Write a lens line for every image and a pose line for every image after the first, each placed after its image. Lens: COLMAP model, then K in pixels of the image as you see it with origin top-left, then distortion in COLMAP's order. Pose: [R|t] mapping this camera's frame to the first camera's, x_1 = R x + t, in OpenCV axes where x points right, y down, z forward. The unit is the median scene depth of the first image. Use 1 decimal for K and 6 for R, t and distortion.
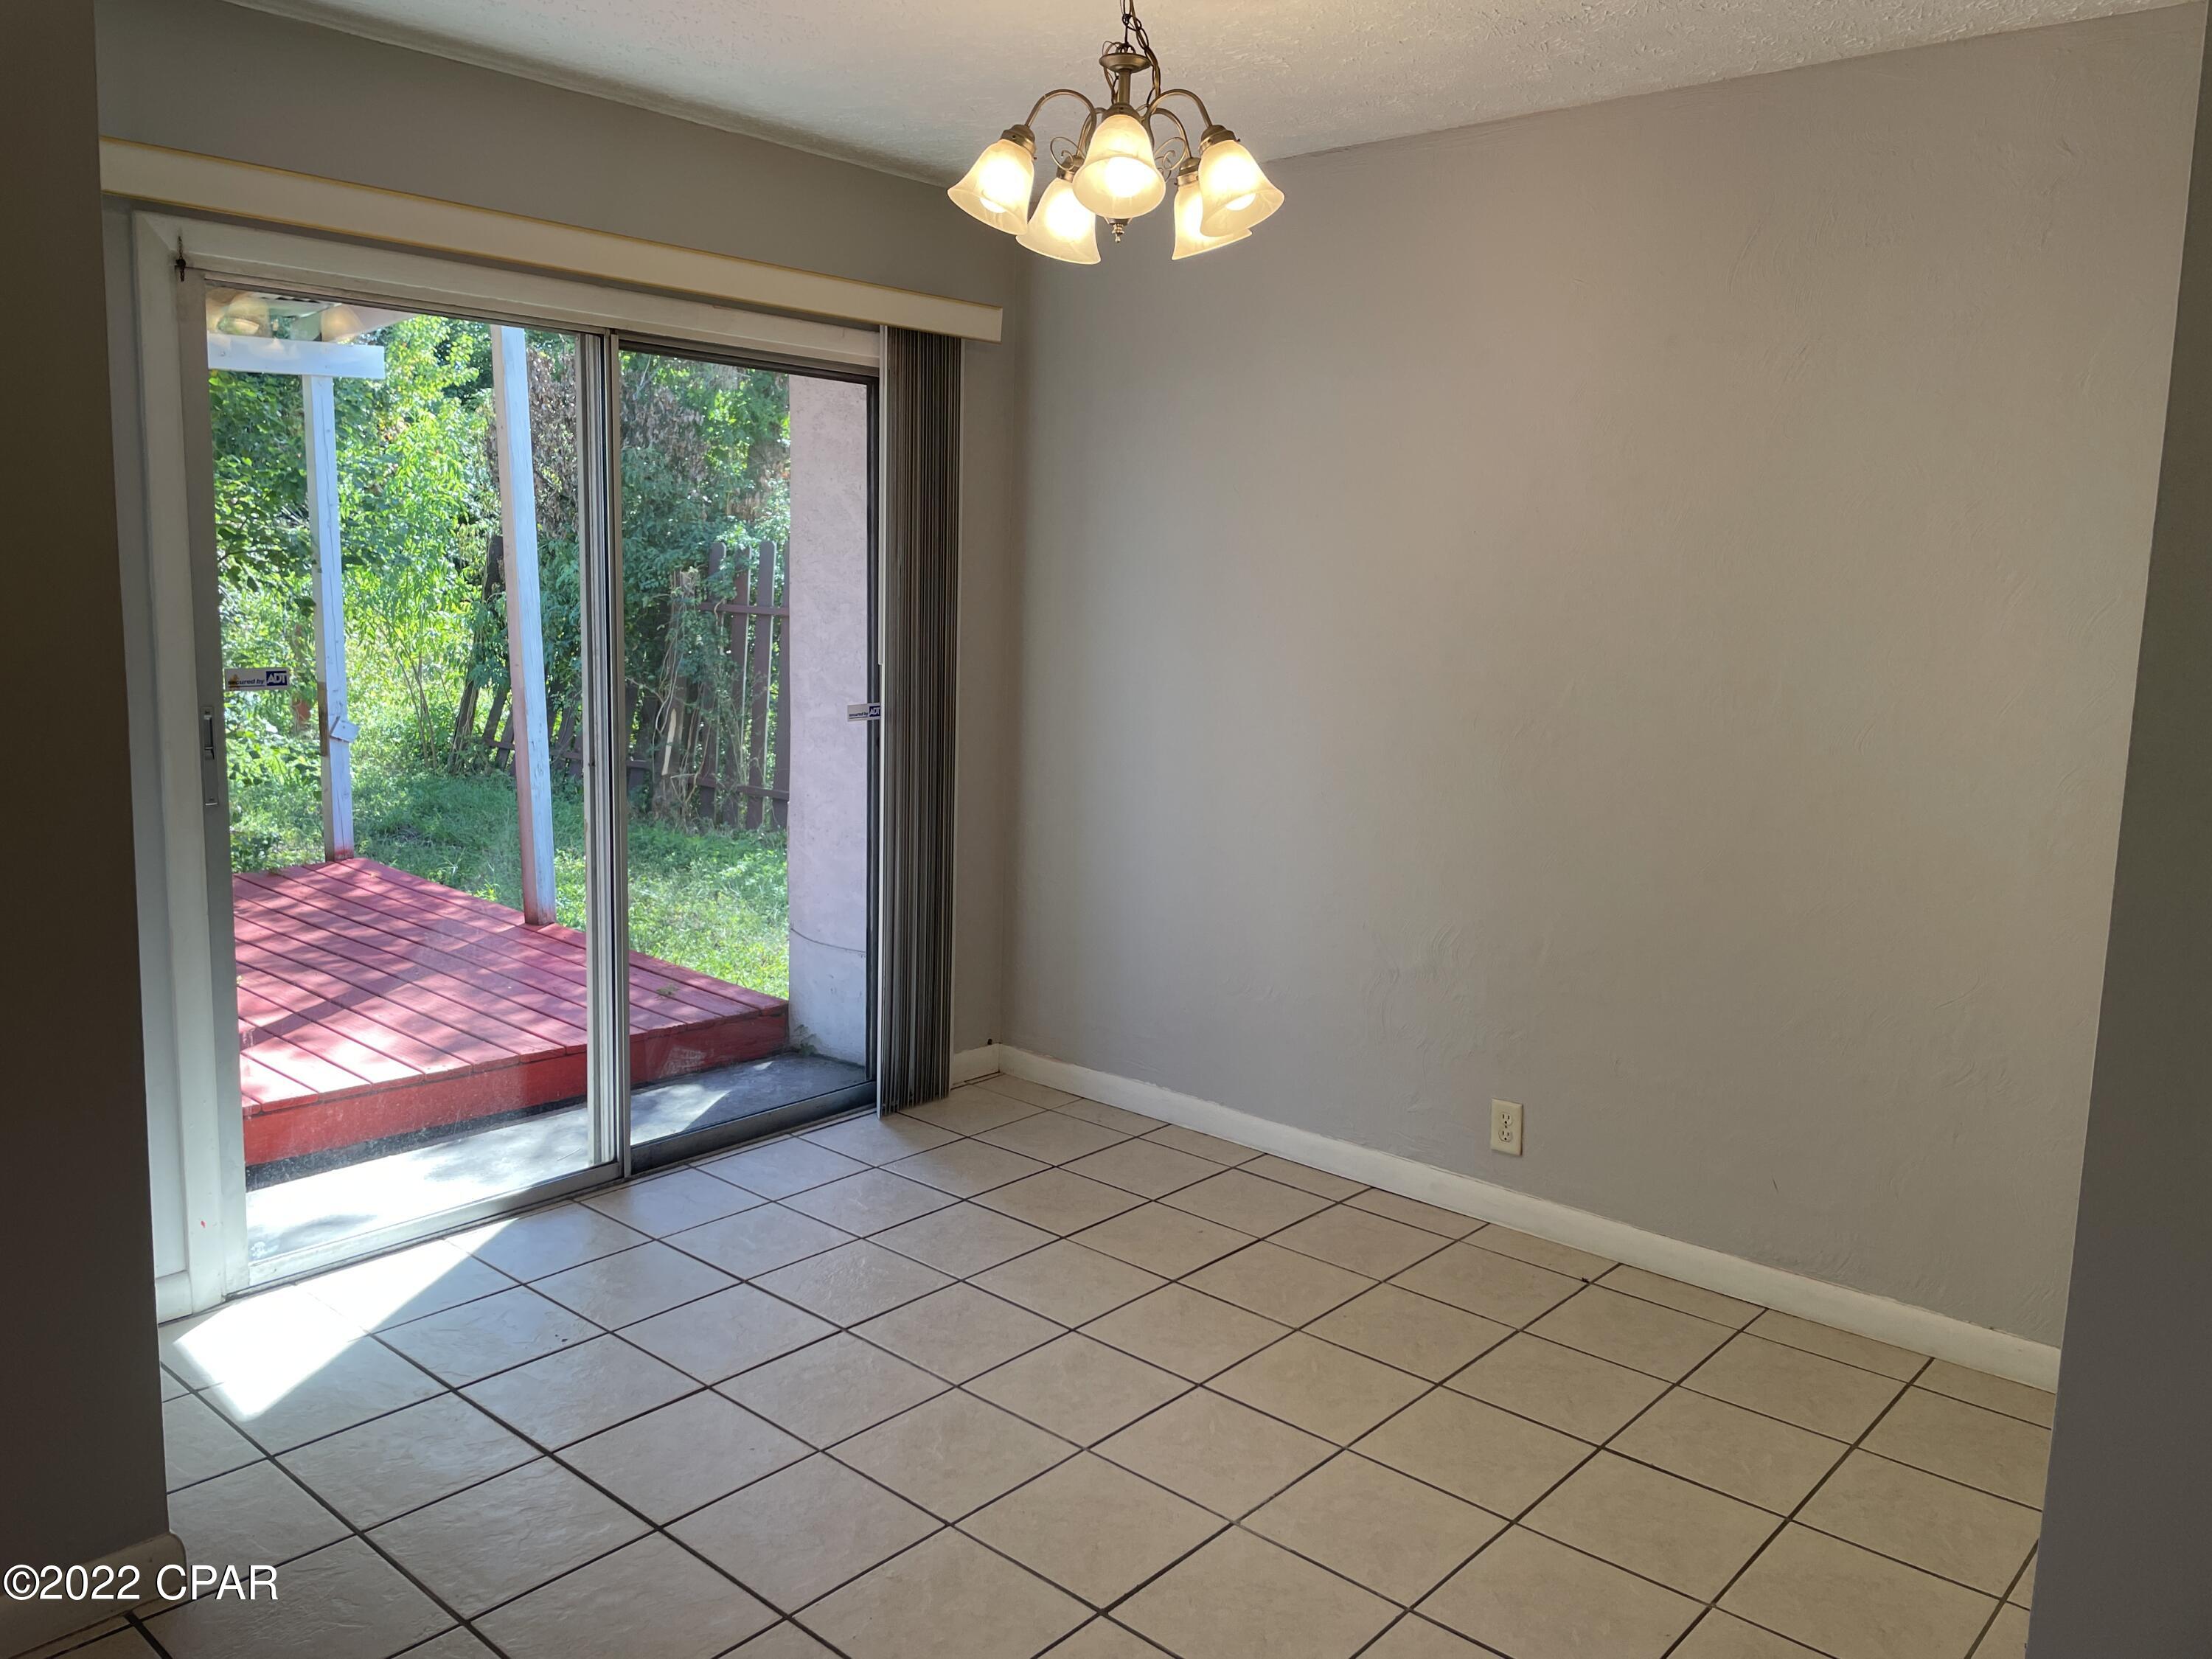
lens RADIAL K [[1677.0, 0, 1081.5], [0, 1677.0, 830.8], [0, 0, 1]] dist [-0.003845, -0.004677]
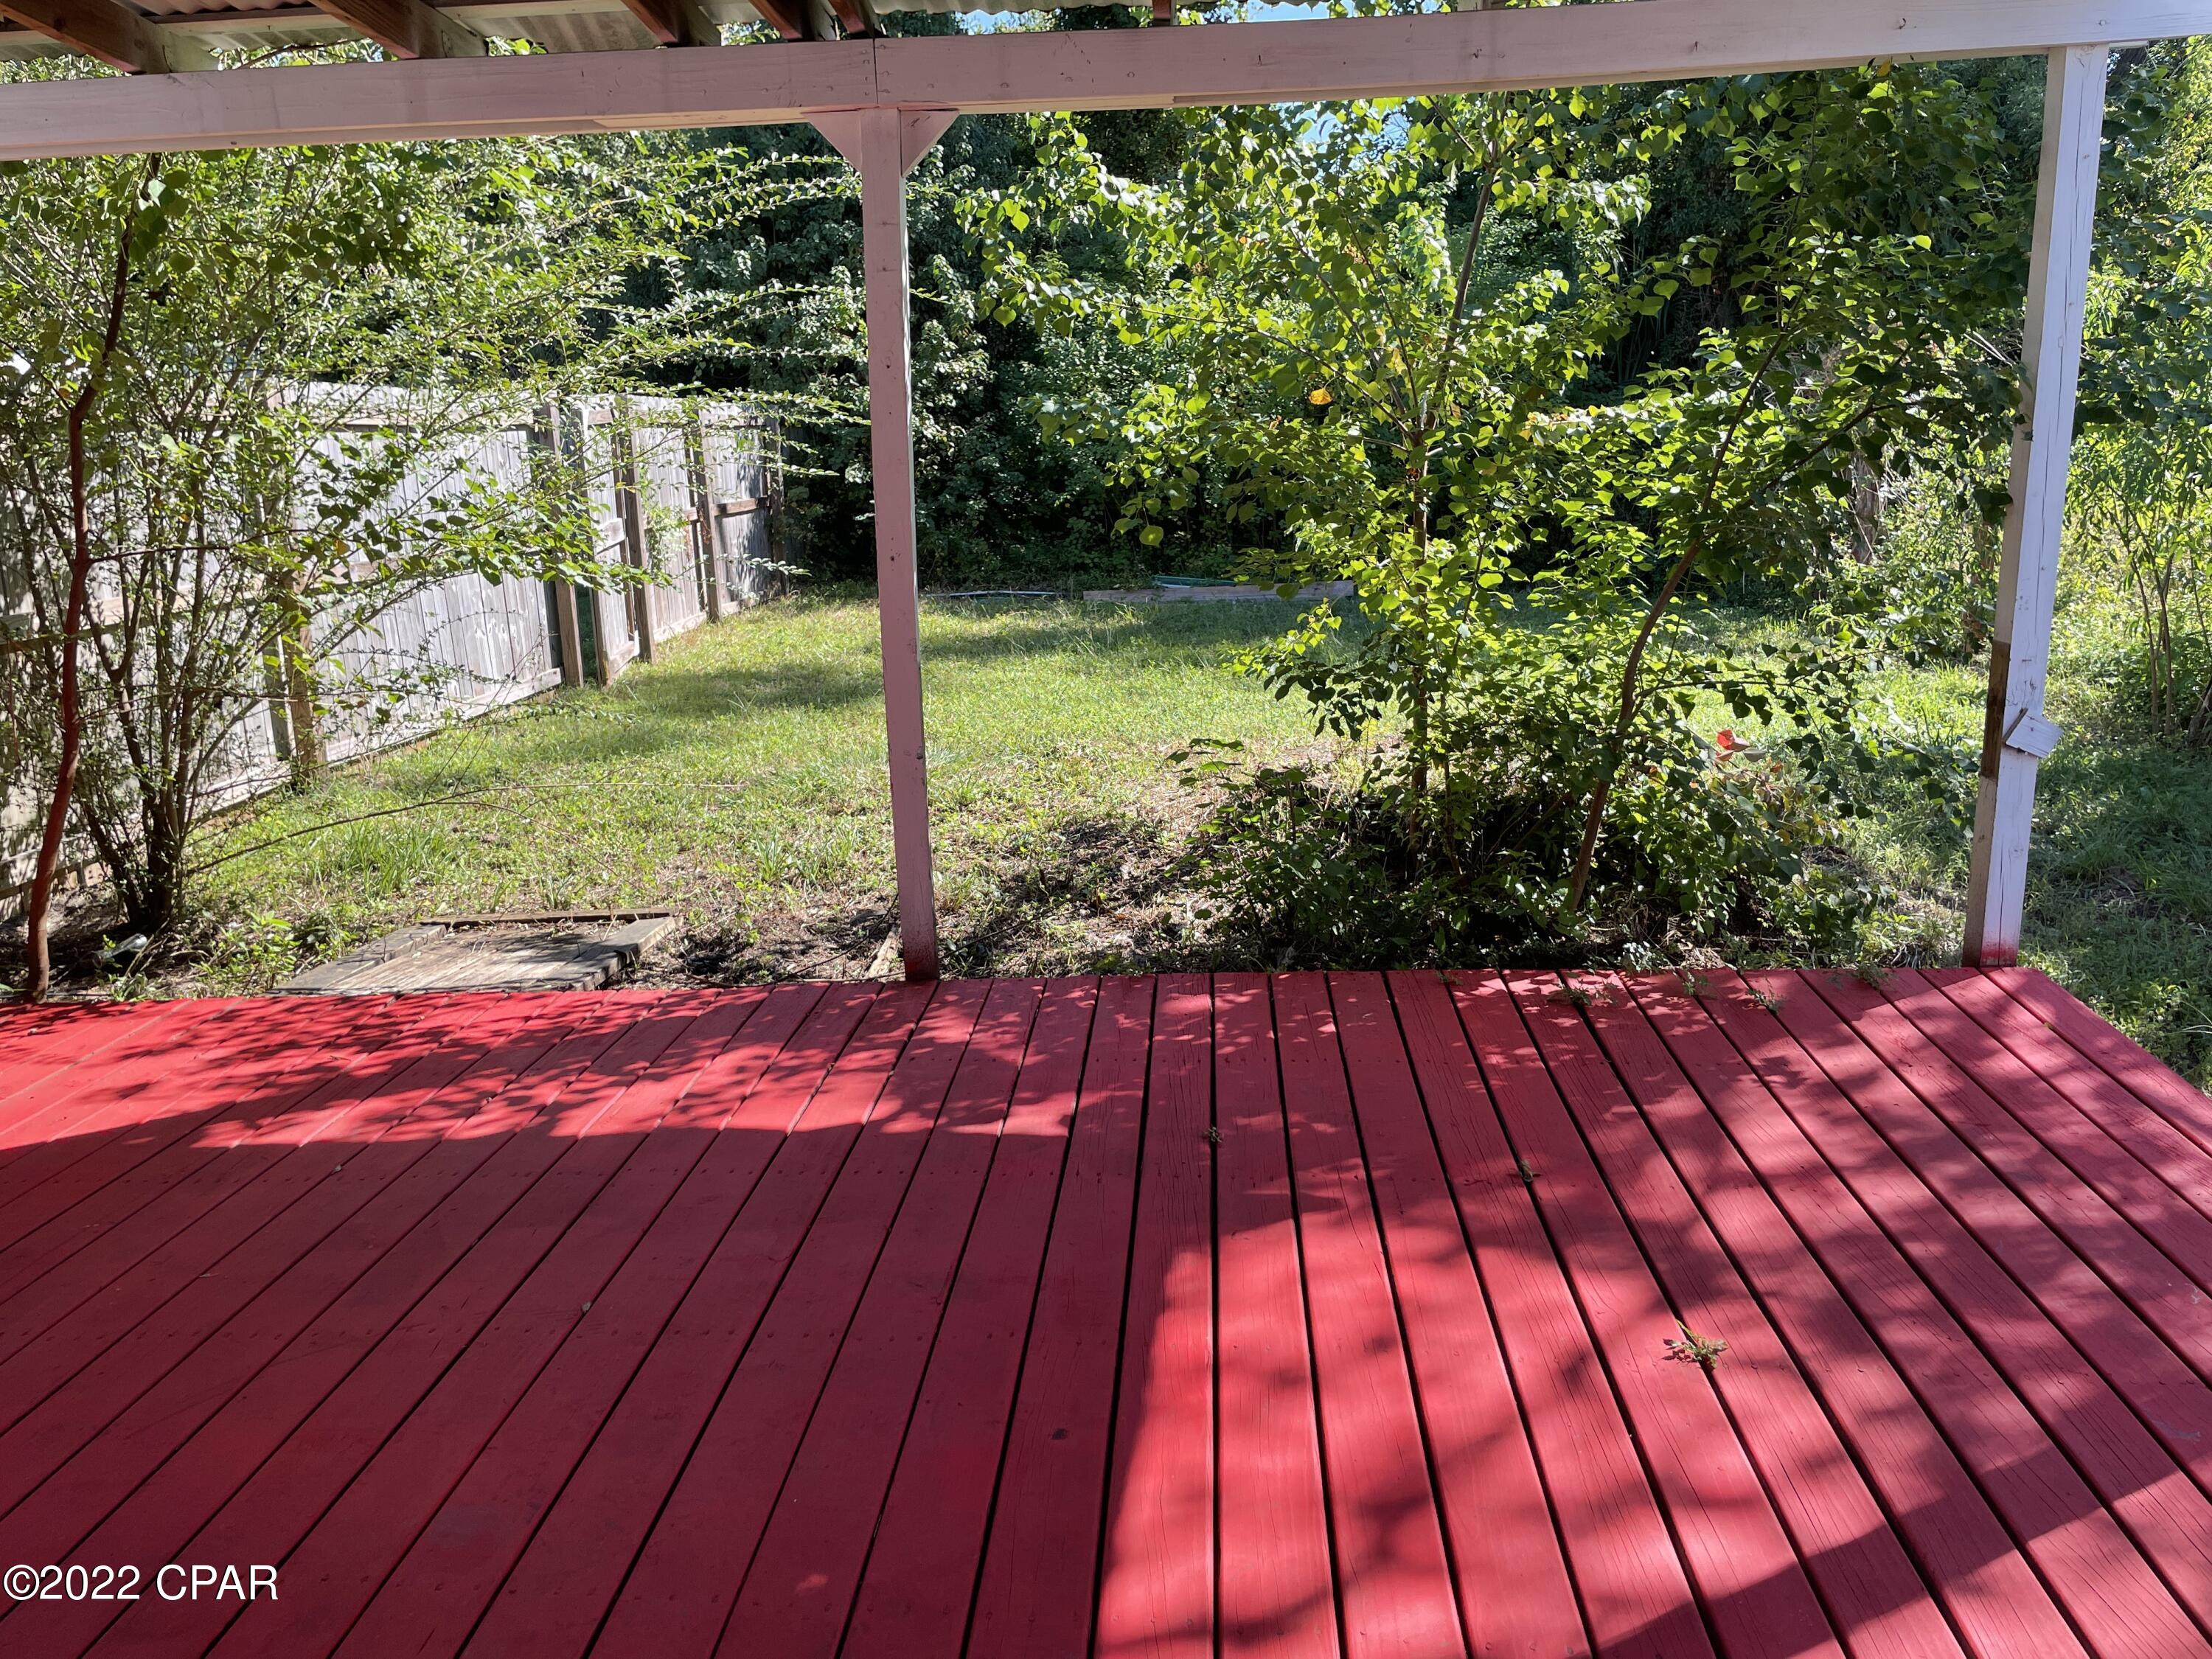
lens RADIAL K [[1677.0, 0, 1081.5], [0, 1677.0, 830.8], [0, 0, 1]] dist [-0.003845, -0.004677]
pose [[0.598370, 0.157816, -0.785524, -0.198804], [-0.093908, 0.987466, 0.126853, -0.070764], [0.795697, -0.002139, 0.605690, 0.440705]]
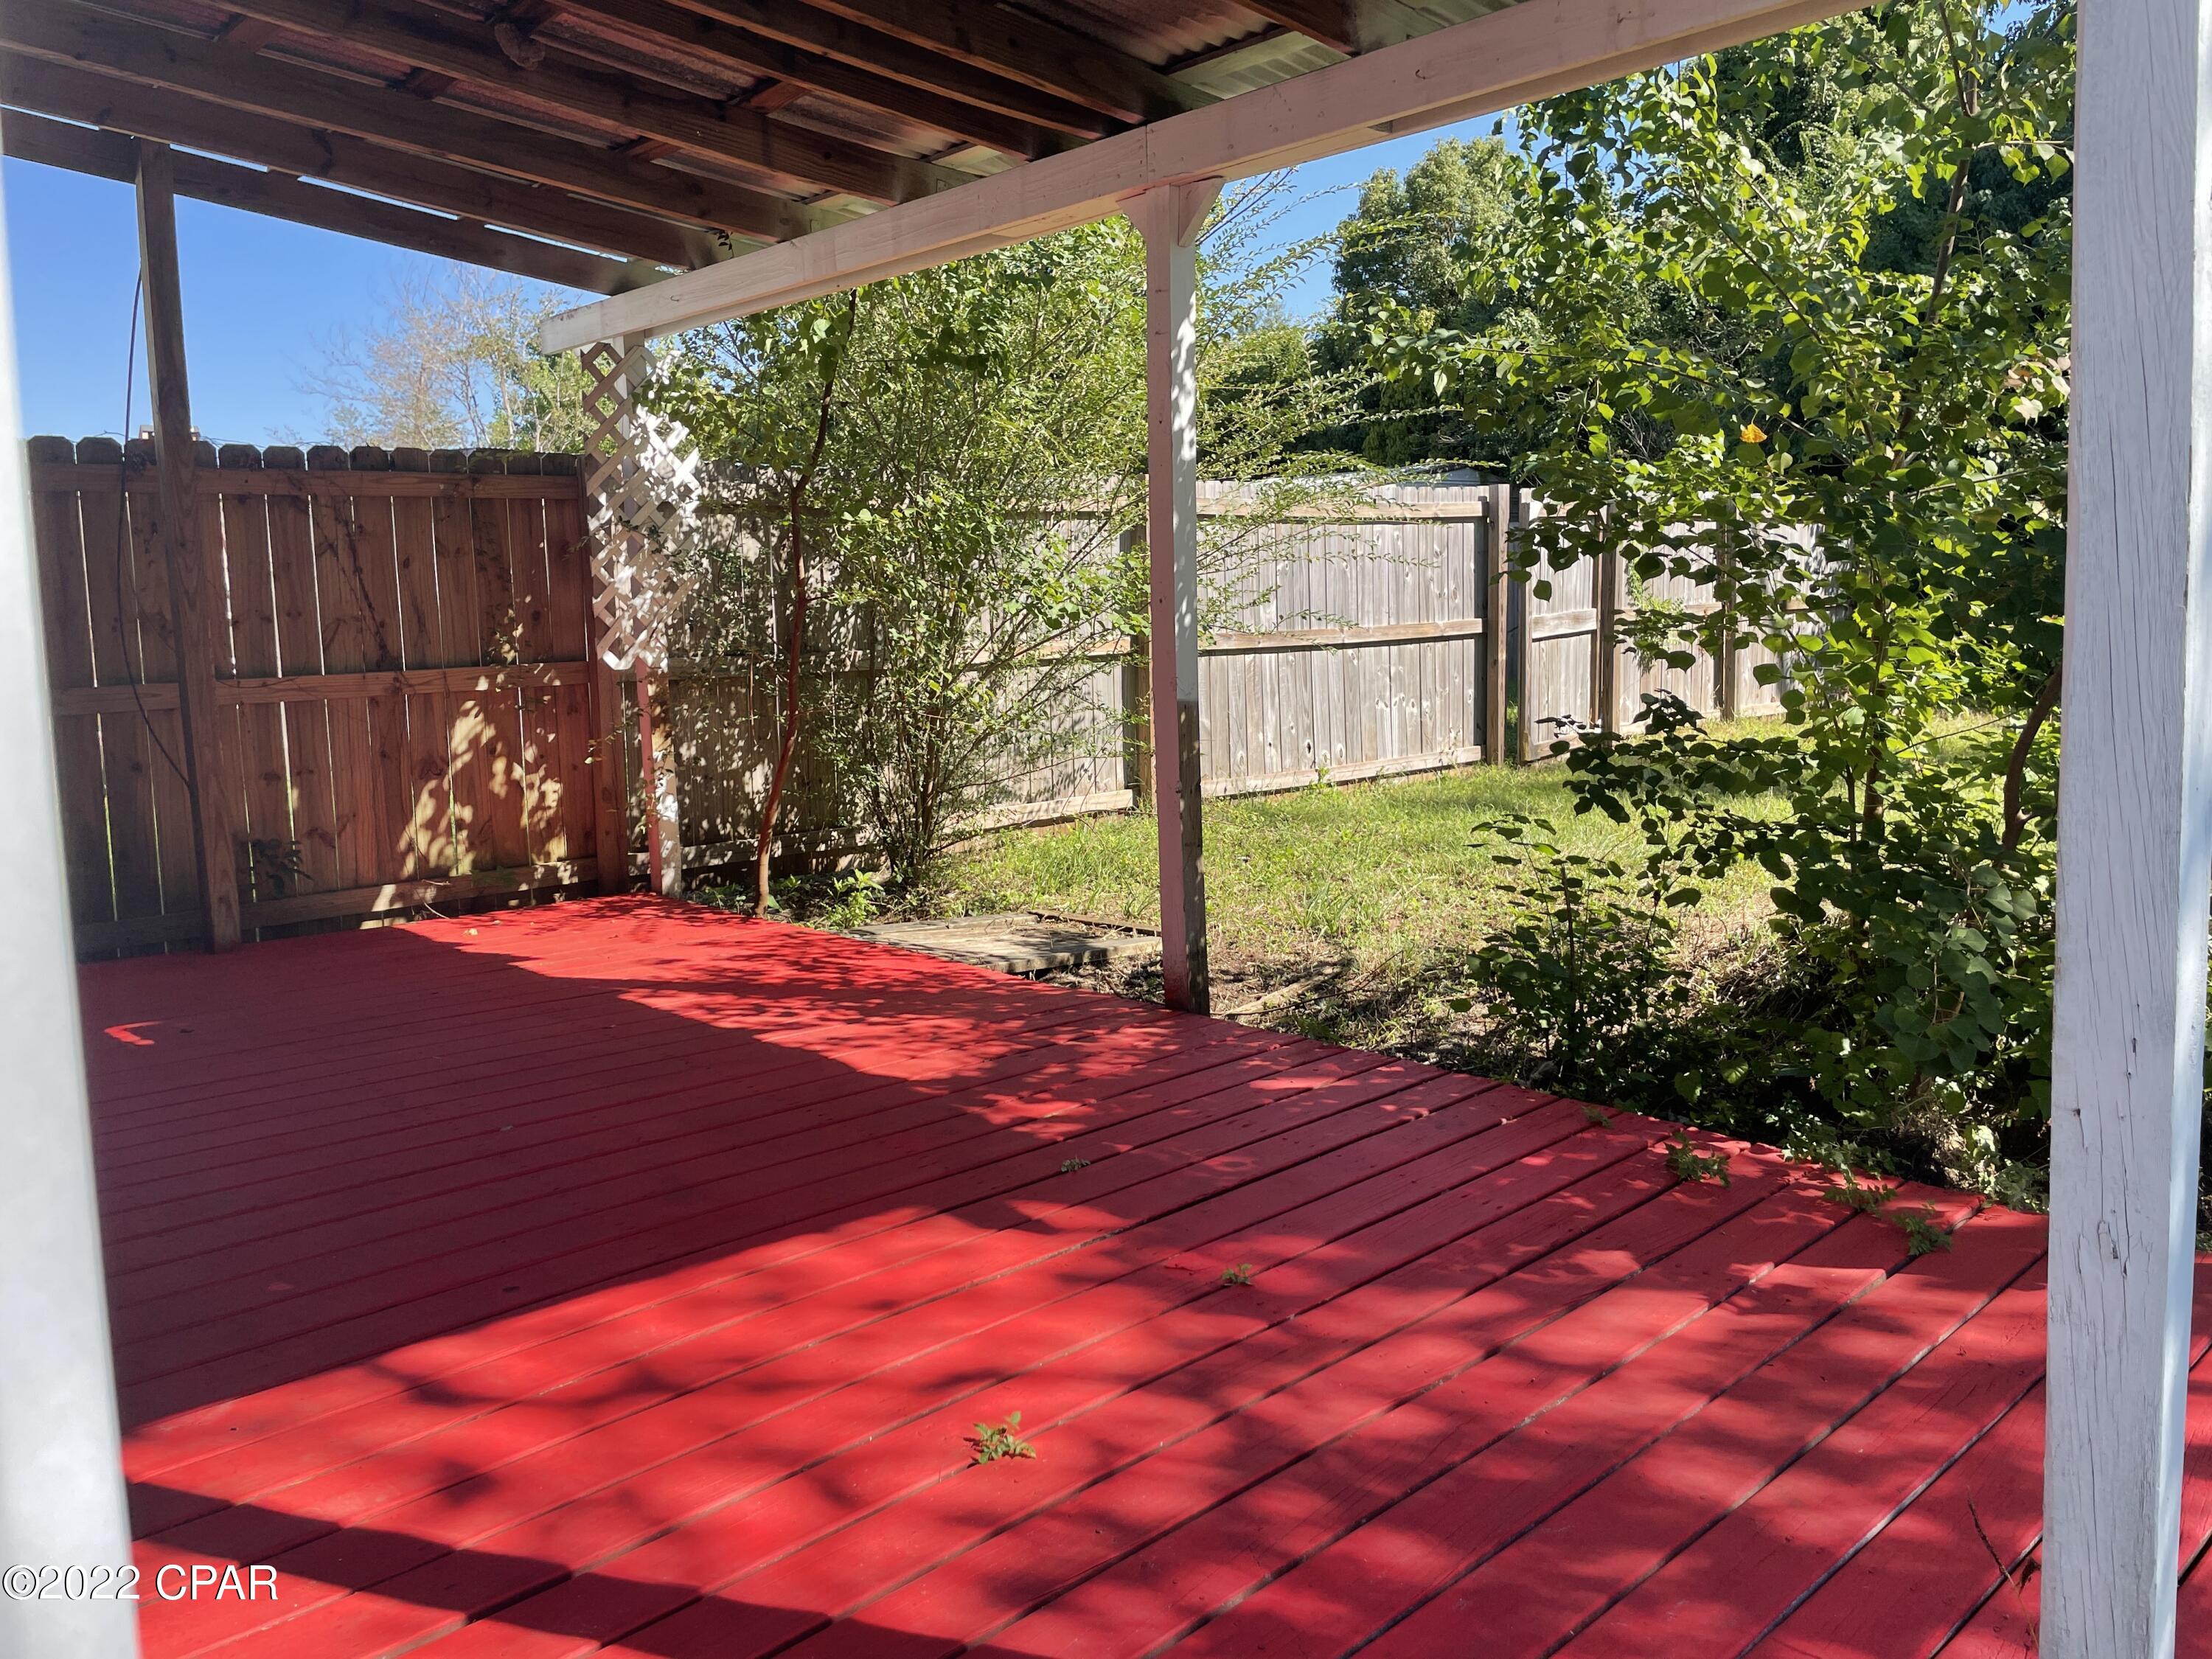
lens RADIAL K [[1677.0, 0, 1081.5], [0, 1677.0, 830.8], [0, 0, 1]] dist [-0.003845, -0.004677]
pose [[-0.143546, 0.137670, -0.980021, -0.065446], [-0.125105, 0.979808, 0.155965, -0.099275], [0.981704, 0.144994, -0.123425, 0.779303]]
